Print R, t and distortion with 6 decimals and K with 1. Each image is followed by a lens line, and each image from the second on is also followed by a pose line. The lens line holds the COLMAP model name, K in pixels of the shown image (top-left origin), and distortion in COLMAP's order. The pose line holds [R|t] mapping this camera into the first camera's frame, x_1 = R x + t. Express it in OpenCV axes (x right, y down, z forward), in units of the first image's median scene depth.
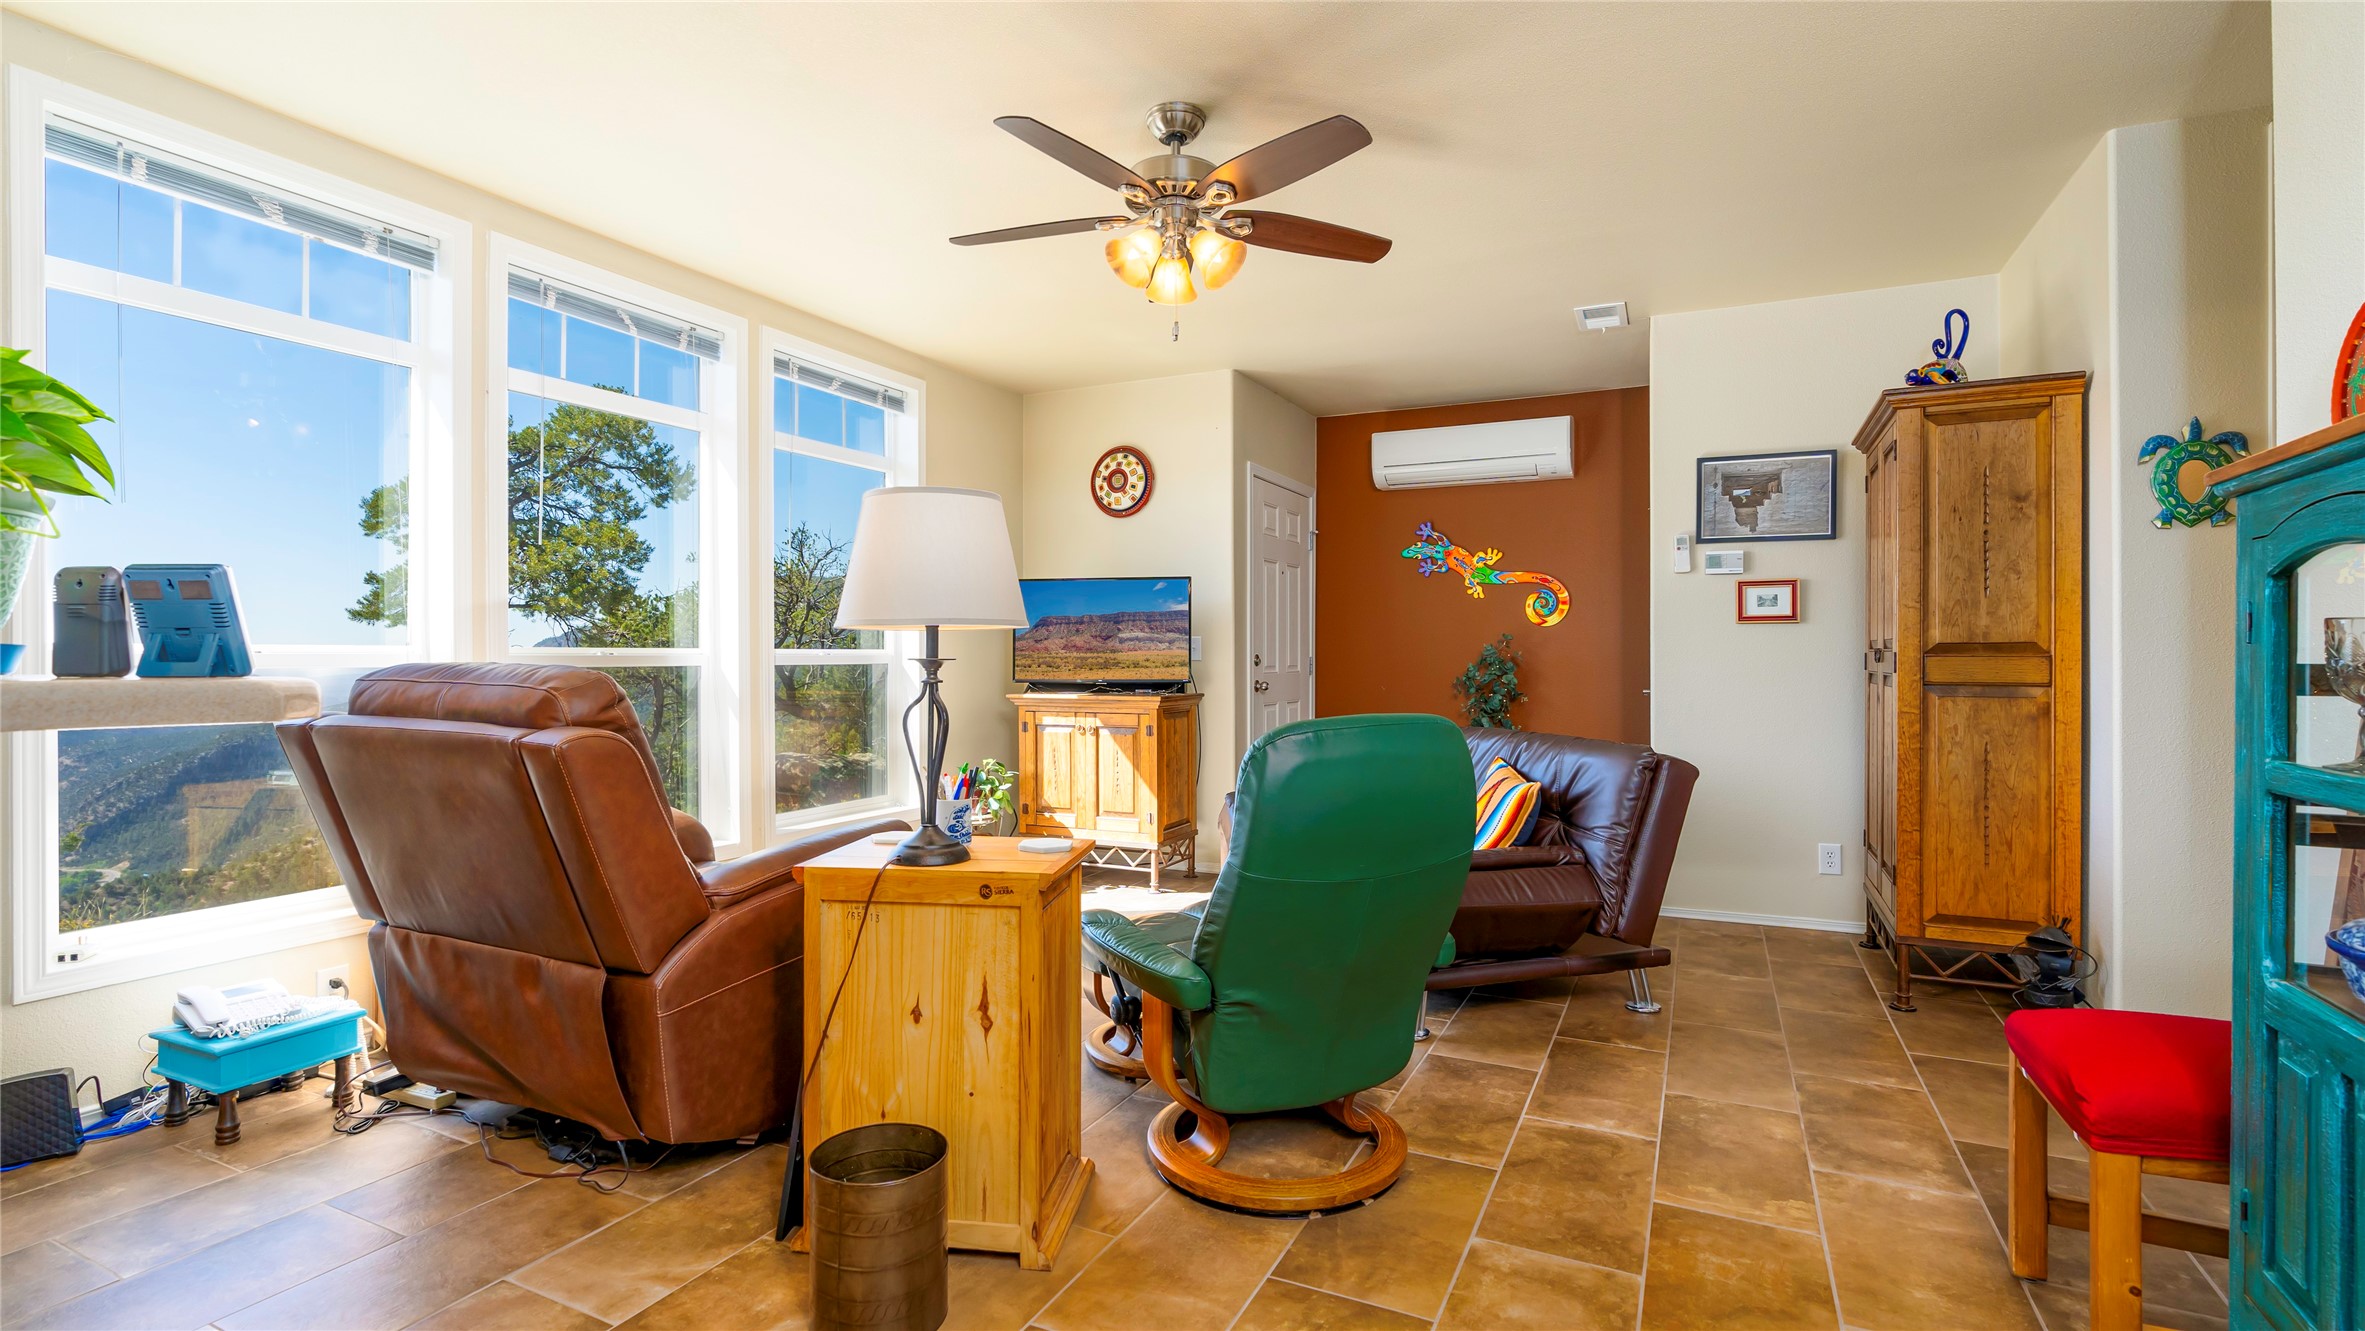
lens RADIAL K [[1074.3, 0, 1191.0], [0, 1074.3, 658.0], [0, 0, 1]] dist [-0.016601, 0.000471]
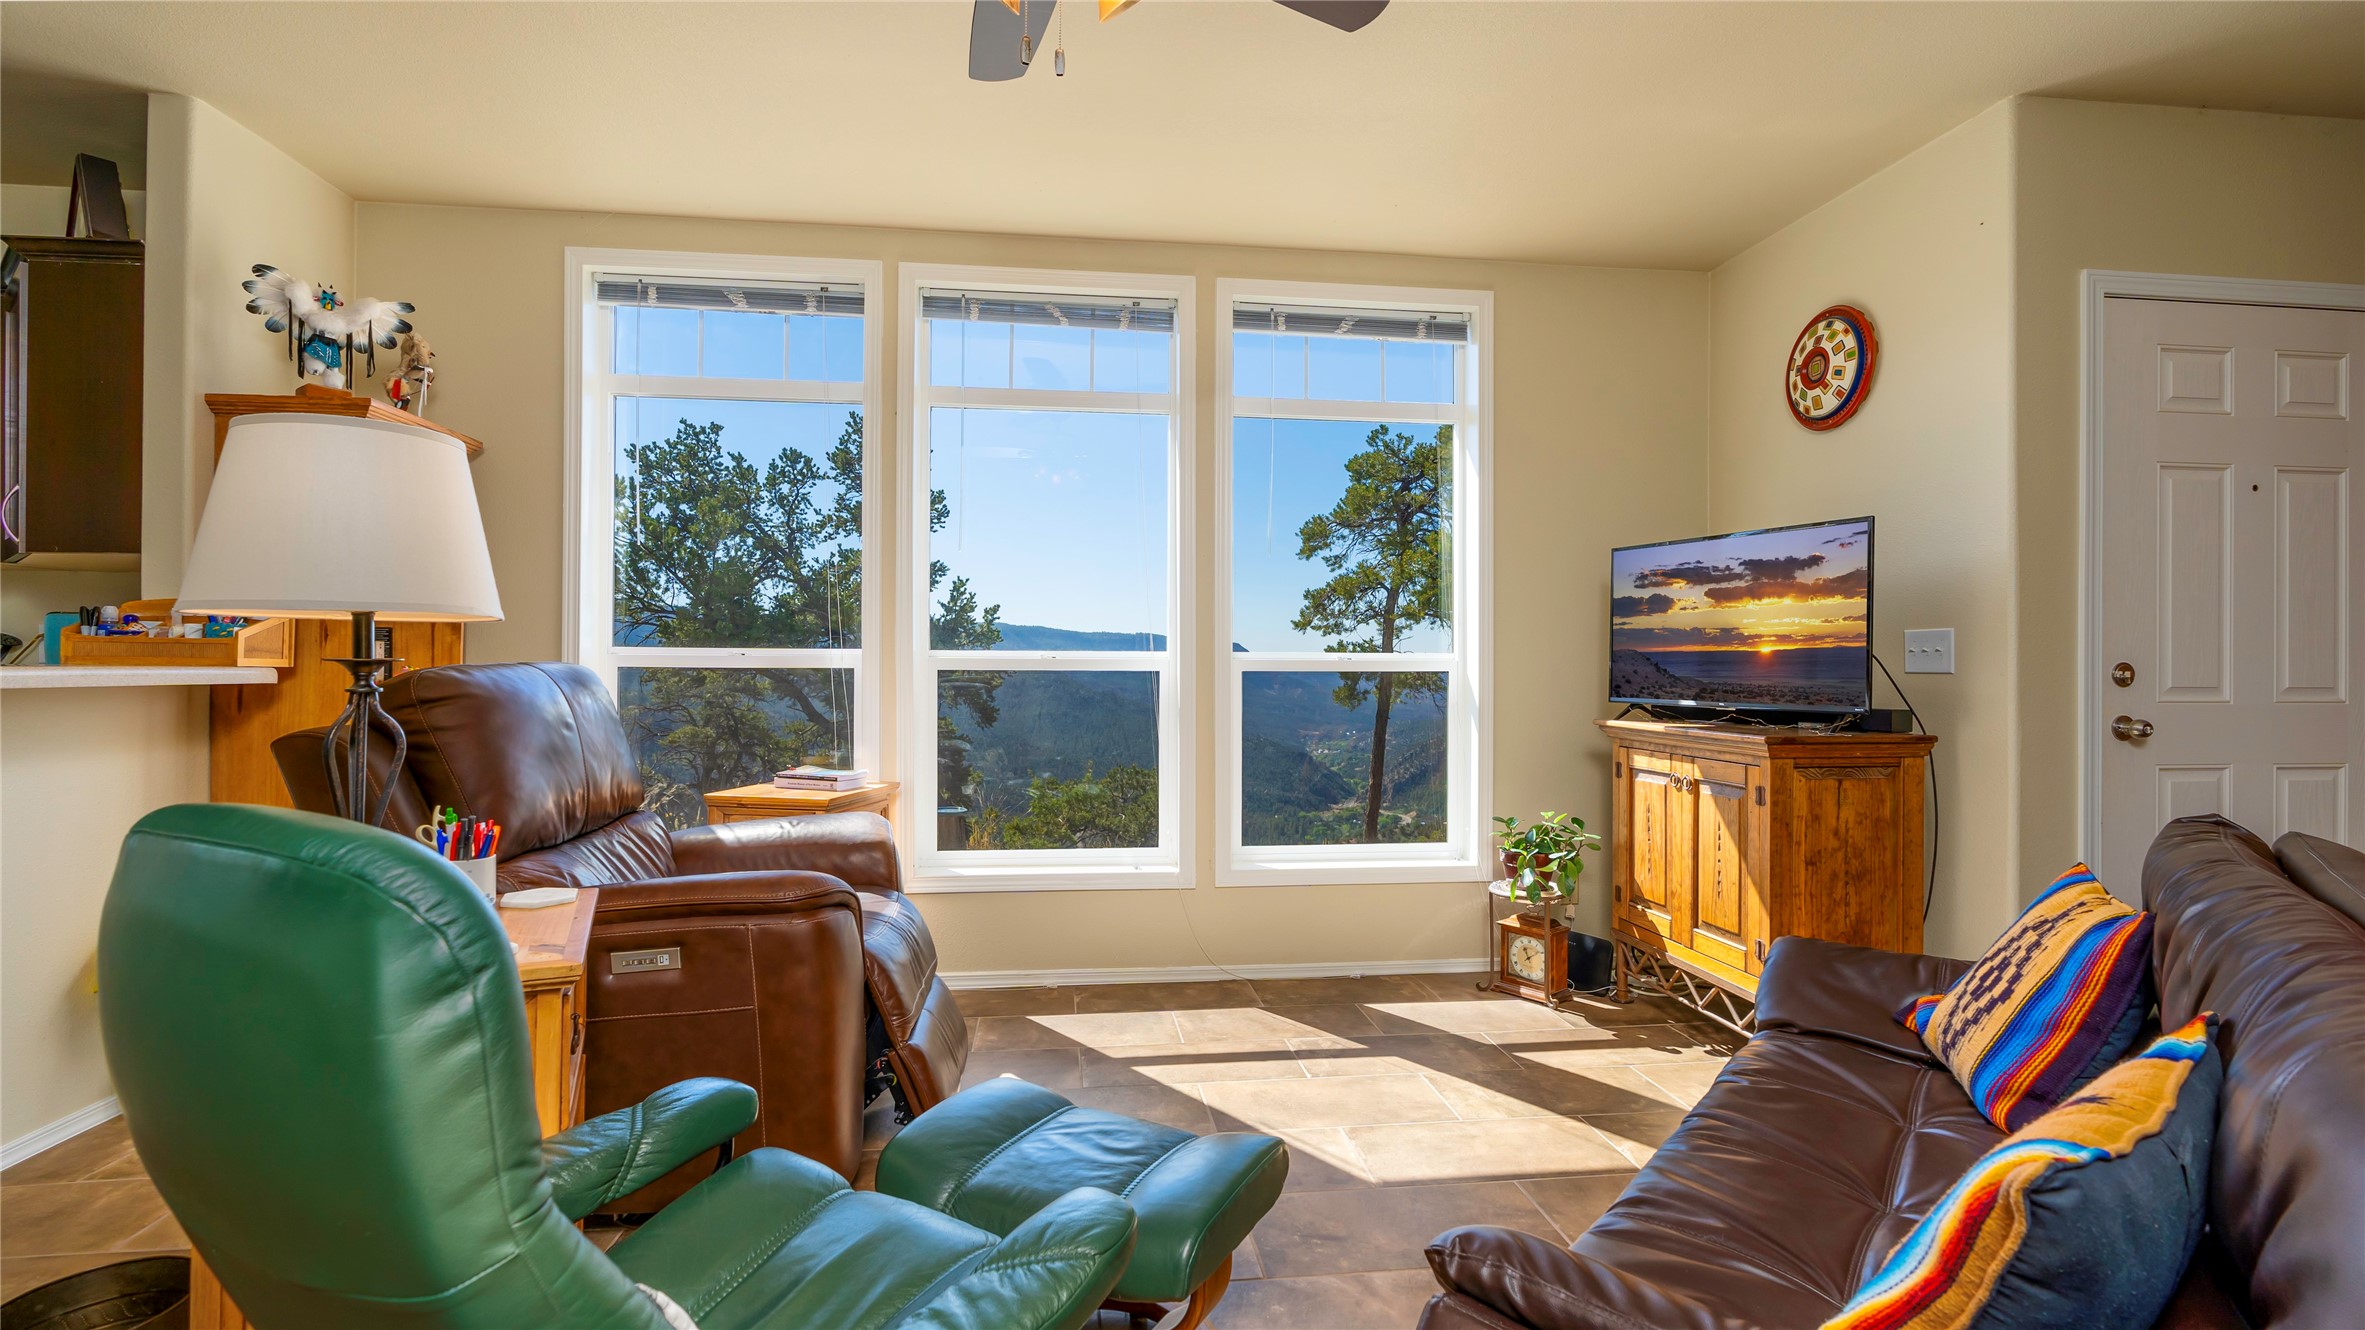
lens RADIAL K [[1074.3, 0, 1182.7], [0, 1074.3, 655.8], [0, 0, 1]] dist [-0.016601, 0.000471]
pose [[0.539713, 0.000386, -0.841849, 0.258267], [-0.007763, 0.999960, -0.004518, -0.001007], [0.841813, 0.008974, 0.539694, 0.418261]]
